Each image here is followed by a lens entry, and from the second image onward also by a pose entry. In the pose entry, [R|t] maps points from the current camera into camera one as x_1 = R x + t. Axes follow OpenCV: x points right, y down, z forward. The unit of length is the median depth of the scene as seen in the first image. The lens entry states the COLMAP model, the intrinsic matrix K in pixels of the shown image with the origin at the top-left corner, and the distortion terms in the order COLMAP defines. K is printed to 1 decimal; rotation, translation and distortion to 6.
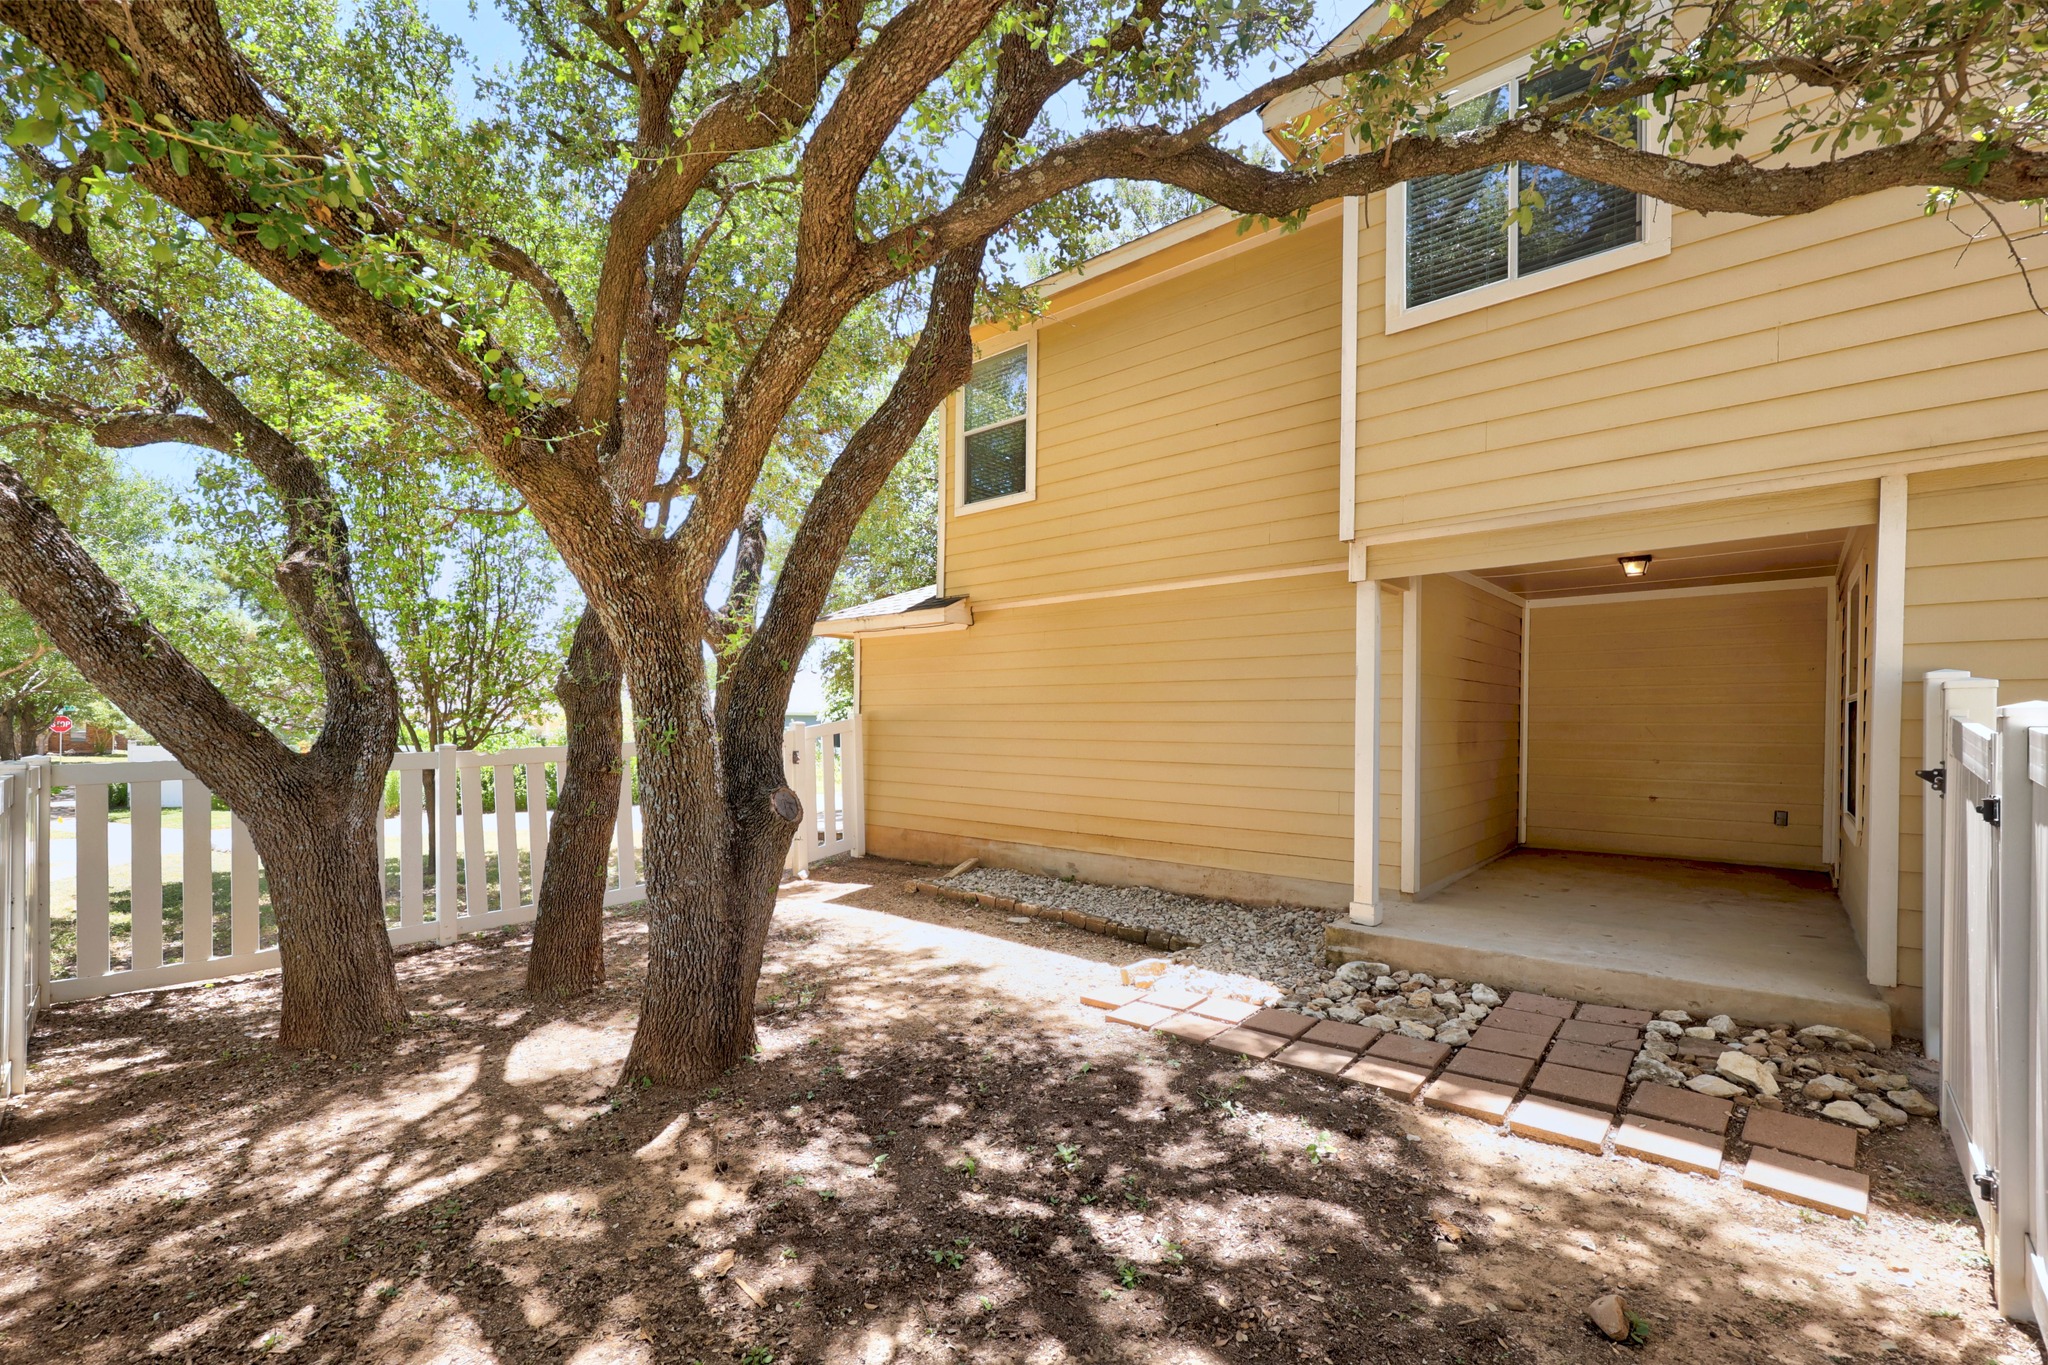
lens RADIAL K [[858.7, 0, 1015.0], [0, 858.7, 738.0], [0, 0, 1]] dist [0.000253, 0.000244]
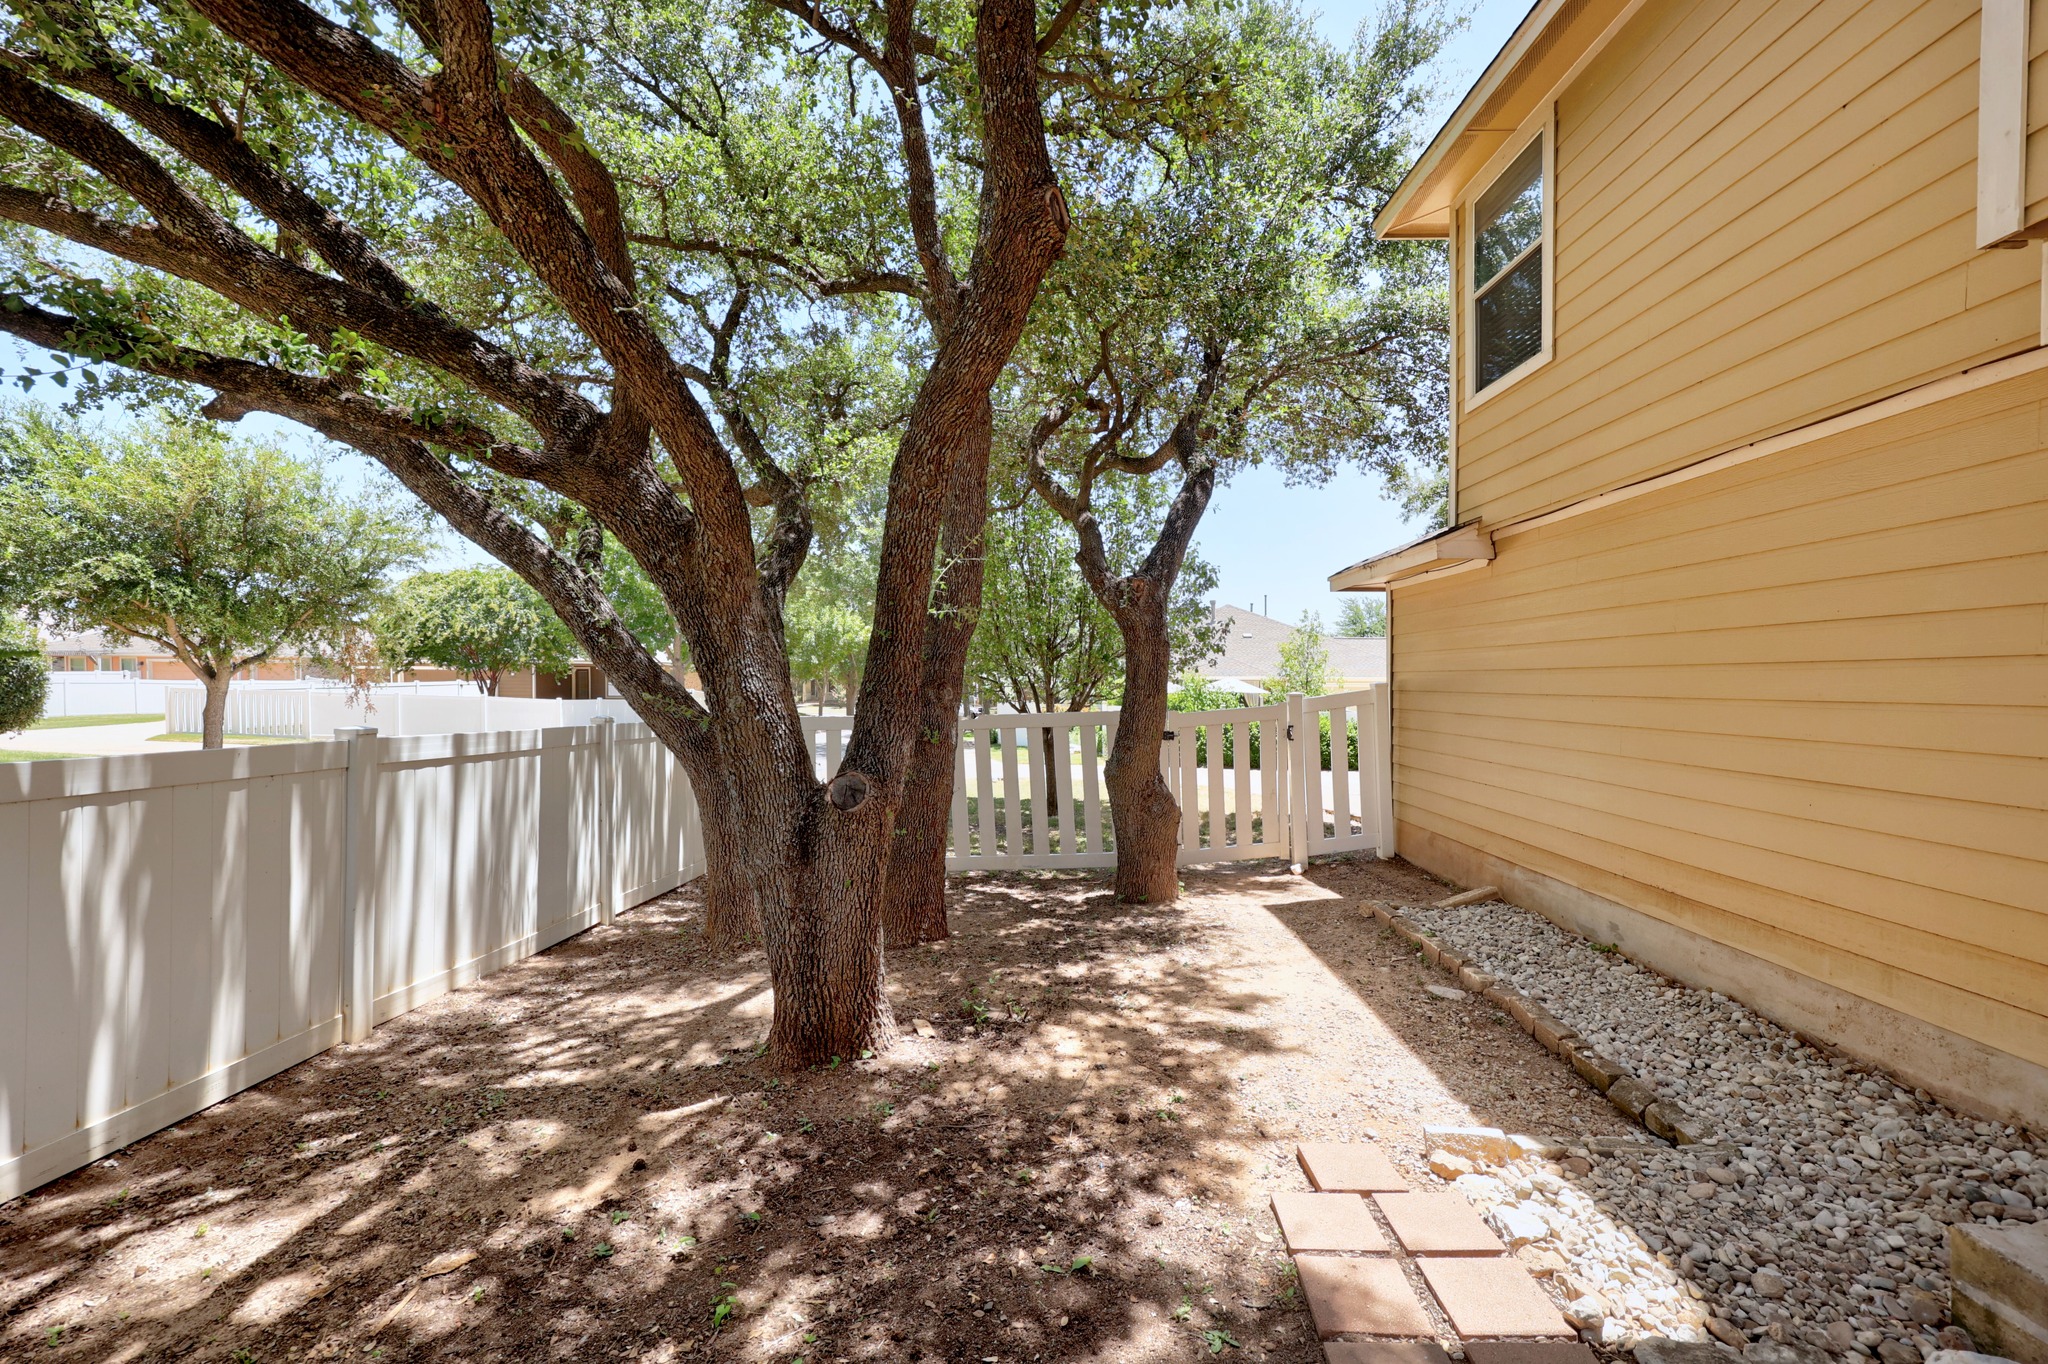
lens RADIAL K [[837.8, 0, 1004.8], [0, 837.8, 690.2], [0, 0, 1]] dist [-0.004767, 0.000399]
pose [[0.646053, 0.006033, -0.763268, 0.537405], [-0.017844, 0.999815, -0.007201, -0.025231], [0.763084, 0.018272, 0.646042, 0.599279]]
